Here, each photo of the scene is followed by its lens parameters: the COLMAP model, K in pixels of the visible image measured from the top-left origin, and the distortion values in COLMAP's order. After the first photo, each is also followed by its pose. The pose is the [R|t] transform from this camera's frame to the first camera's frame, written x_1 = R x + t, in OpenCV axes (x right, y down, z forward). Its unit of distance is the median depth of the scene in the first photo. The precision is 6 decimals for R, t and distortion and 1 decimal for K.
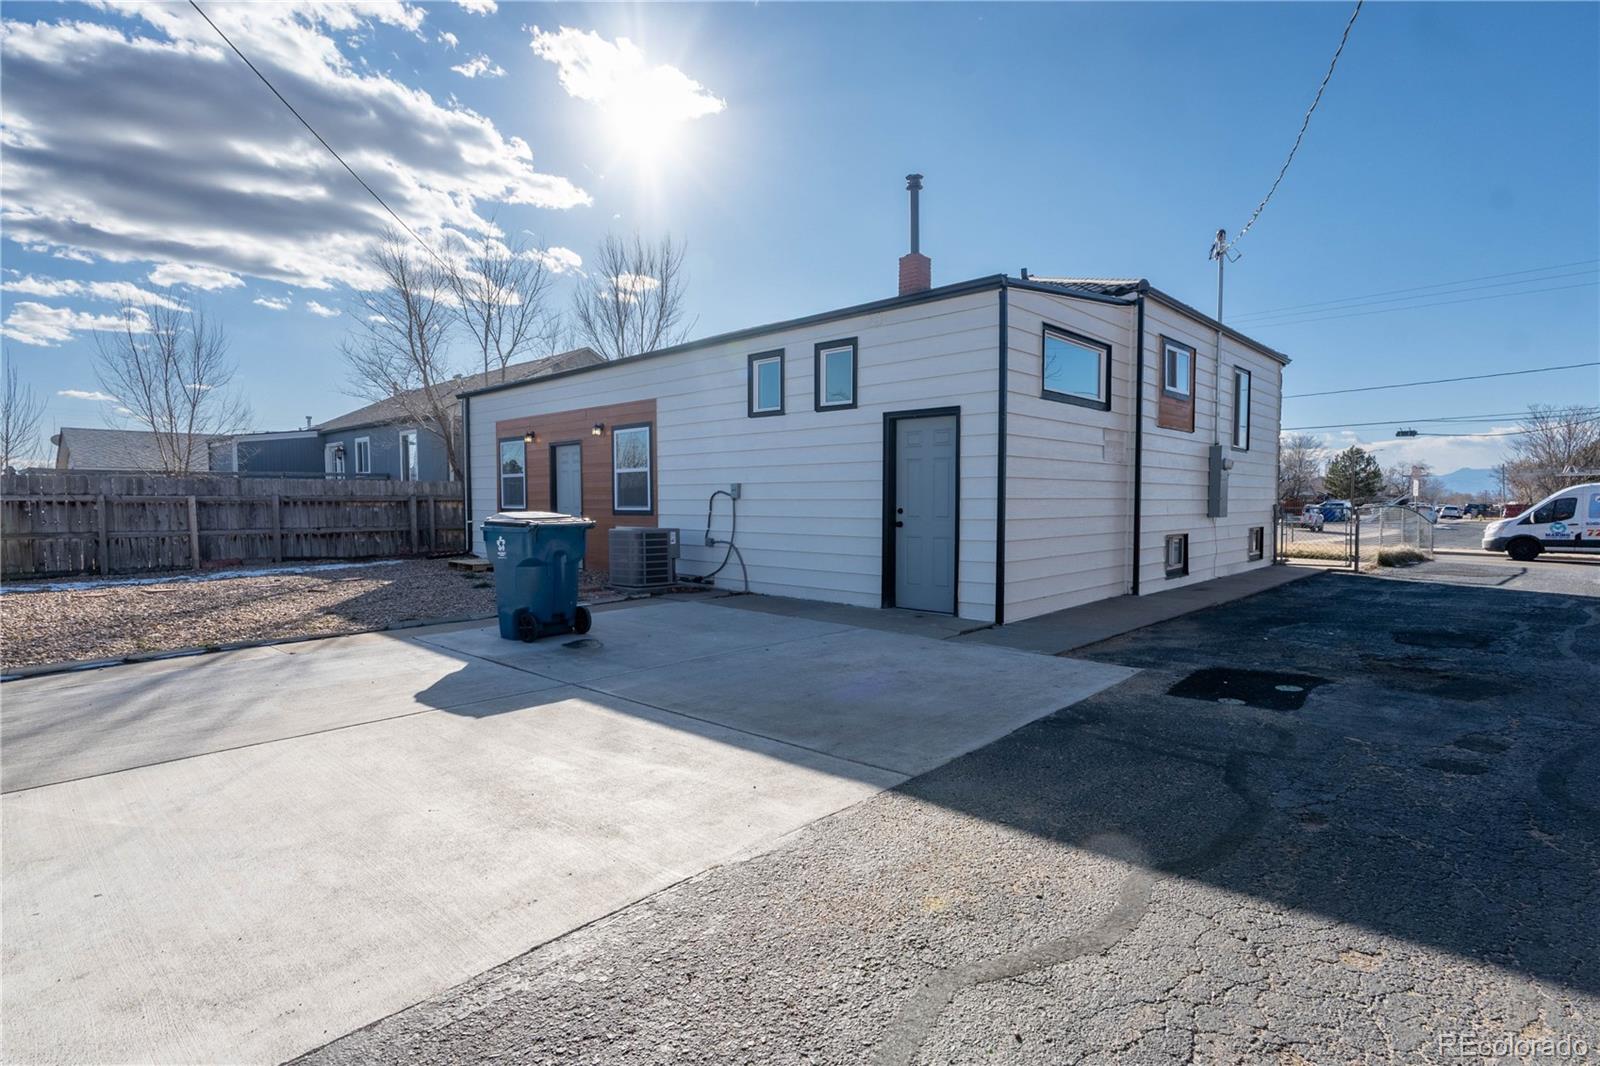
lens RADIAL K [[797.0, 0, 806.9], [0, 797.0, 537.0], [0, 0, 1]] dist [-0.000970, -0.000305]
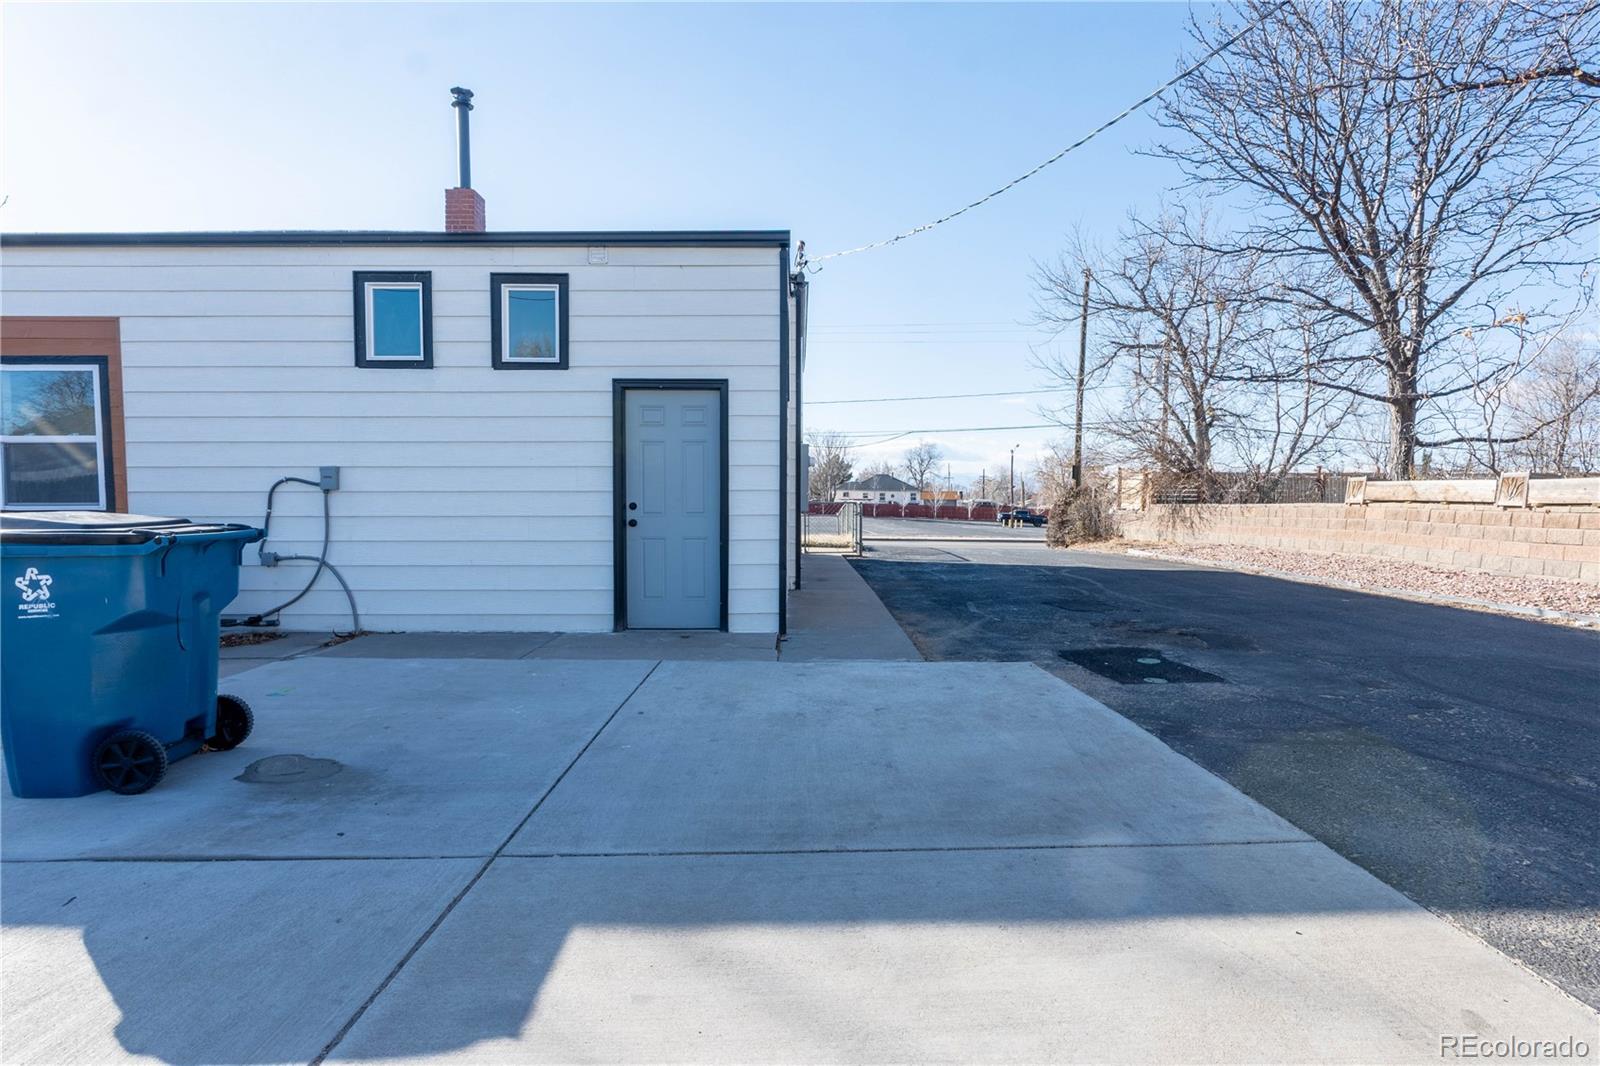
lens RADIAL K [[797.0, 0, 802.1], [0, 797.0, 534.5], [0, 0, 1]] dist [-0.000970, -0.000305]
pose [[0.726702, -0.031600, 0.686226, -0.302269], [0.031693, 0.999420, 0.012460, -0.009114], [-0.686221, 0.012694, 0.727282, 0.312402]]
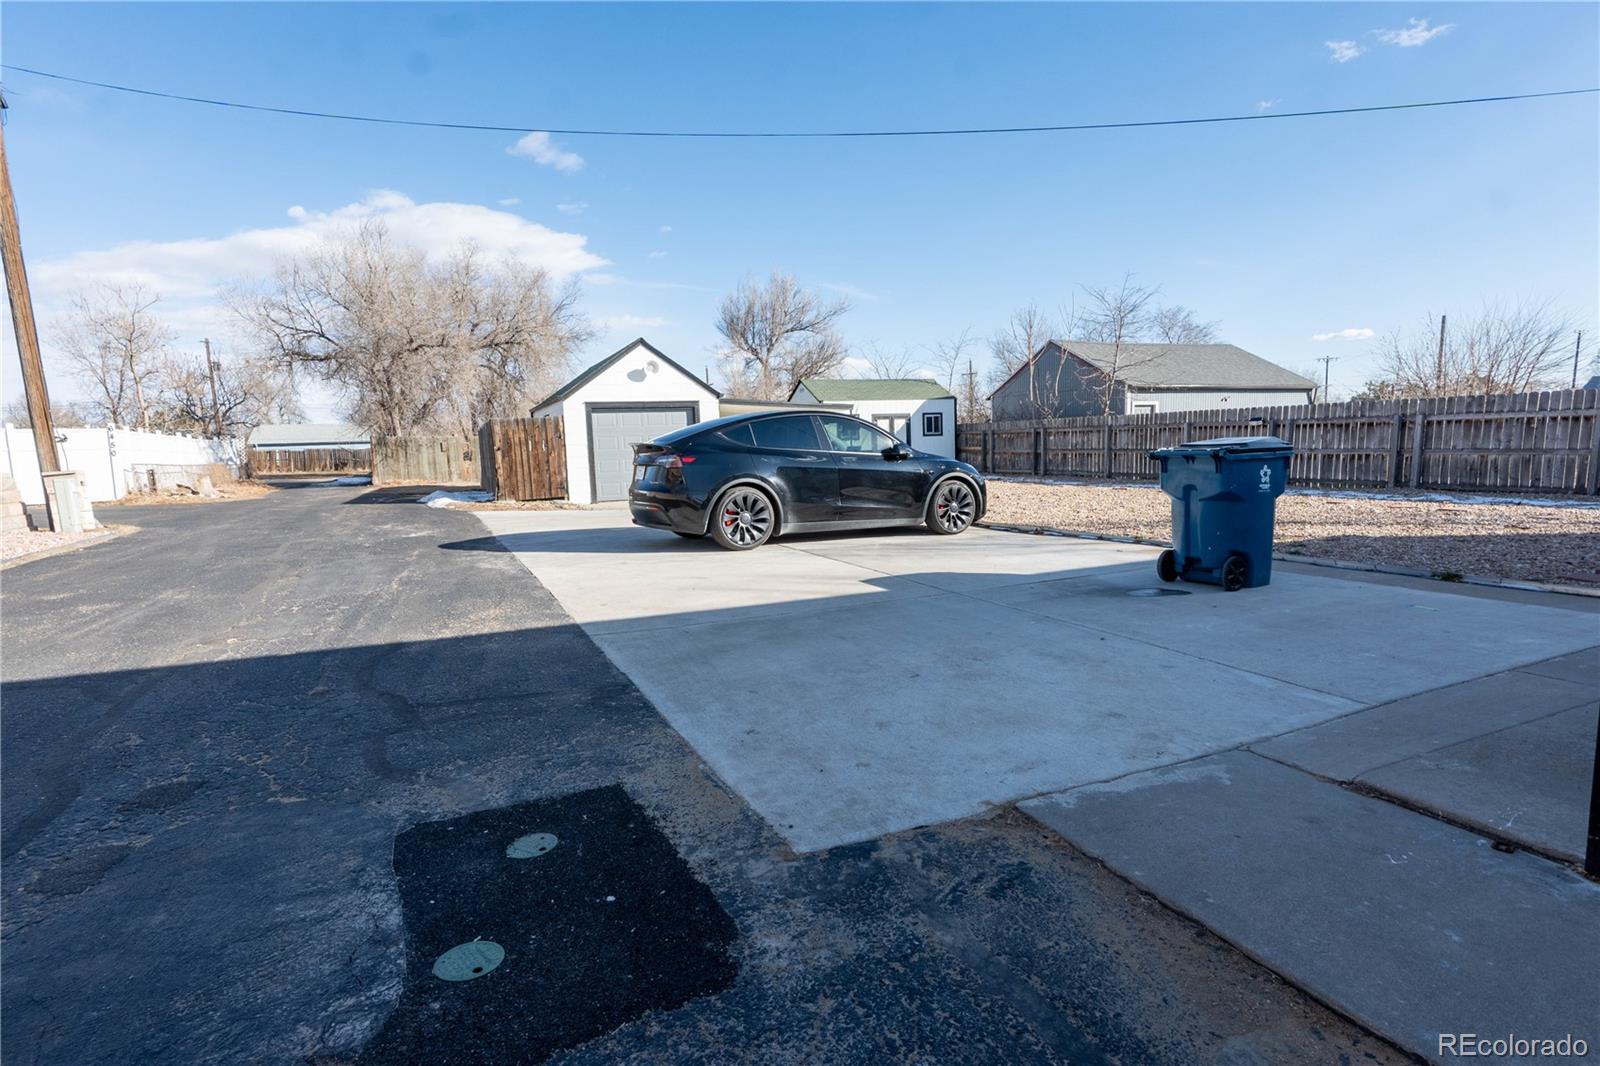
lens RADIAL K [[797.0, 0, 794.5], [0, 797.0, 532.9], [0, 0, 1]] dist [-0.000970, -0.000305]
pose [[-0.394715, 0.116453, -0.911394, 0.511071], [-0.011857, 0.991207, 0.131786, -0.030492], [0.918727, 0.062825, -0.389864, 0.757388]]
